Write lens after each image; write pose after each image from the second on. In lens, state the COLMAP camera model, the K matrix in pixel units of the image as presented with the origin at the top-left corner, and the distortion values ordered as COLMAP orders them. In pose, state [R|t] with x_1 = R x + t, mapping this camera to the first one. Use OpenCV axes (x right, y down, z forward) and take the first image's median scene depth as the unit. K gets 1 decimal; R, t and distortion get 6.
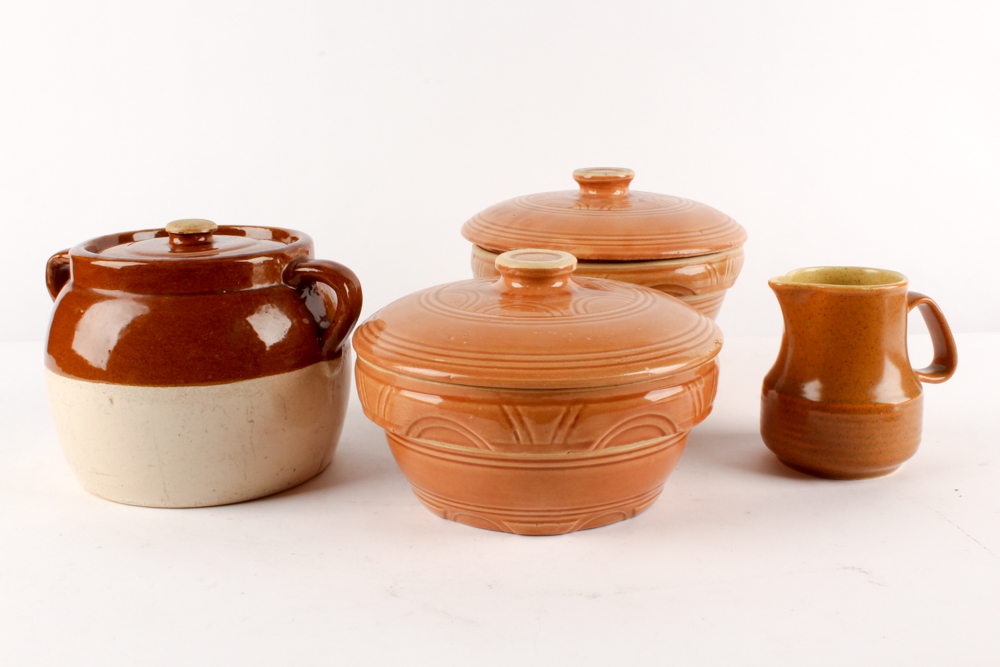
lens RADIAL K [[1145.5, 0, 502.2], [0, 1145.5, 328.7], [0, 0, 1]] dist [-0.056944, 0.000000]
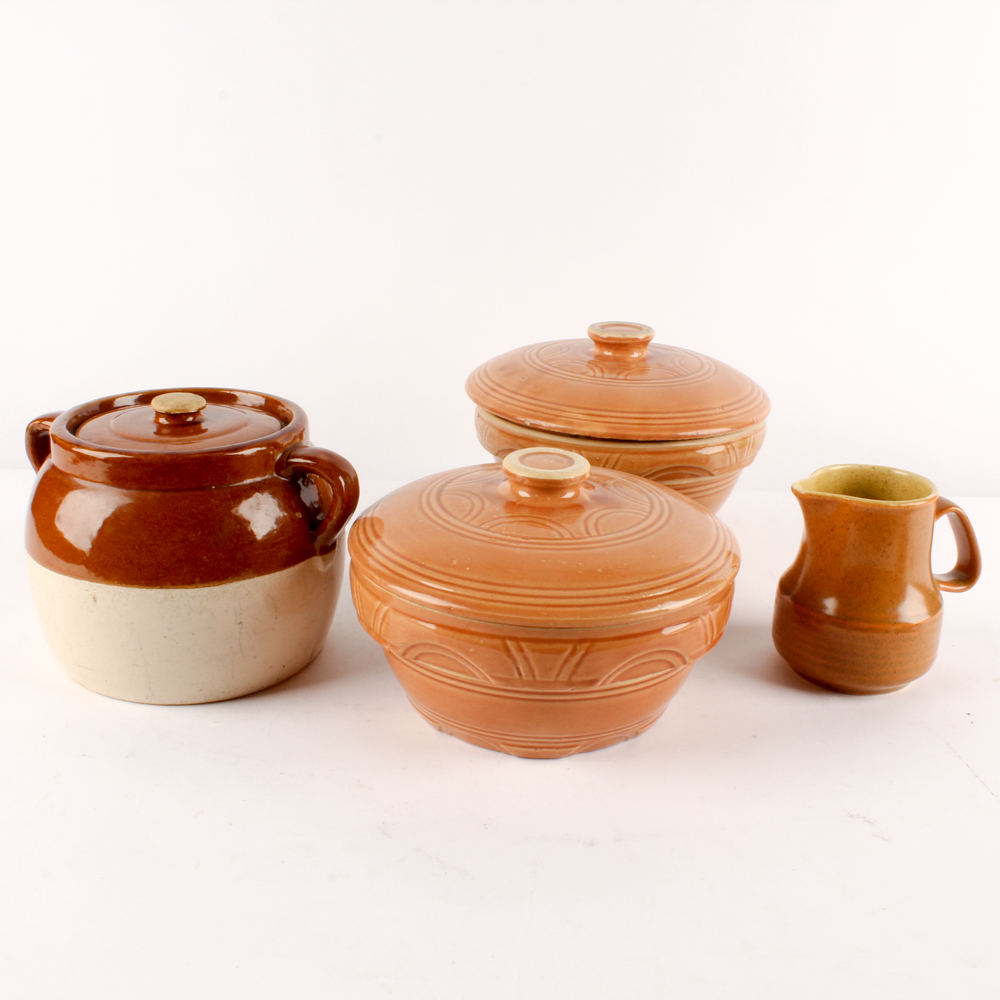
lens RADIAL K [[1203.8, 0, 496.6], [0, 1203.8, 508.4], [0, 0, 1]] dist [-0.113060, 0.000000]
pose [[0.999218, 0.039463, 0.002573, -0.012637], [-0.039490, 0.992197, 0.118258, -0.142869], [0.002114, -0.118267, 0.992980, 0.021787]]
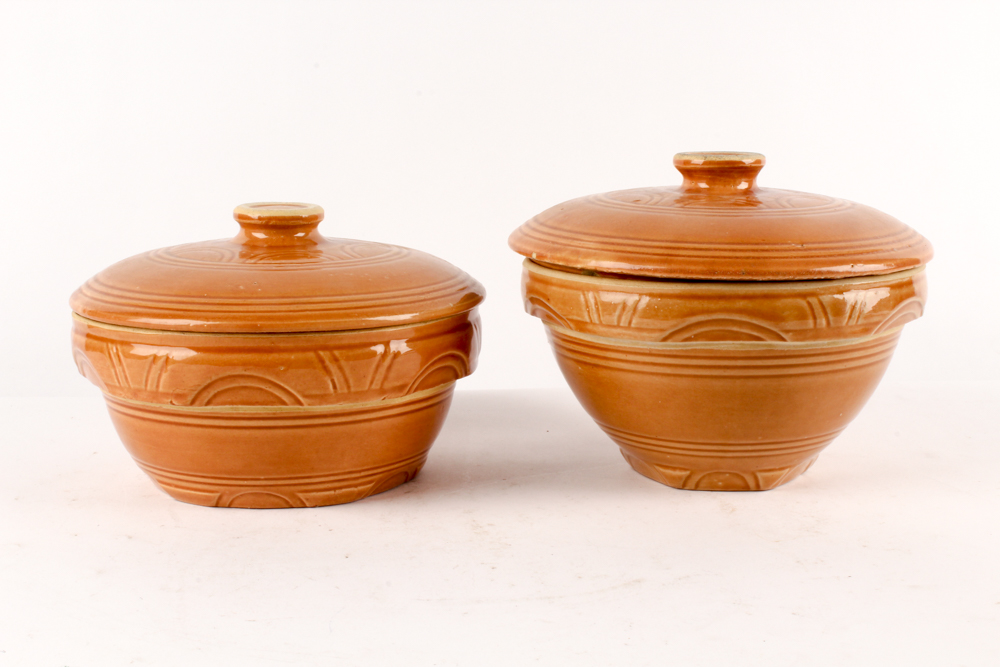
lens RADIAL K [[1472.3, 0, 506.2], [0, 1472.3, 337.3], [0, 0, 1]] dist [-0.070948, 0.000000]
pose [[0.874778, -0.074127, 0.478820, -0.385404], [0.099251, 0.994687, -0.027336, 0.092138], [-0.474250, 0.071436, 0.877487, -0.091124]]
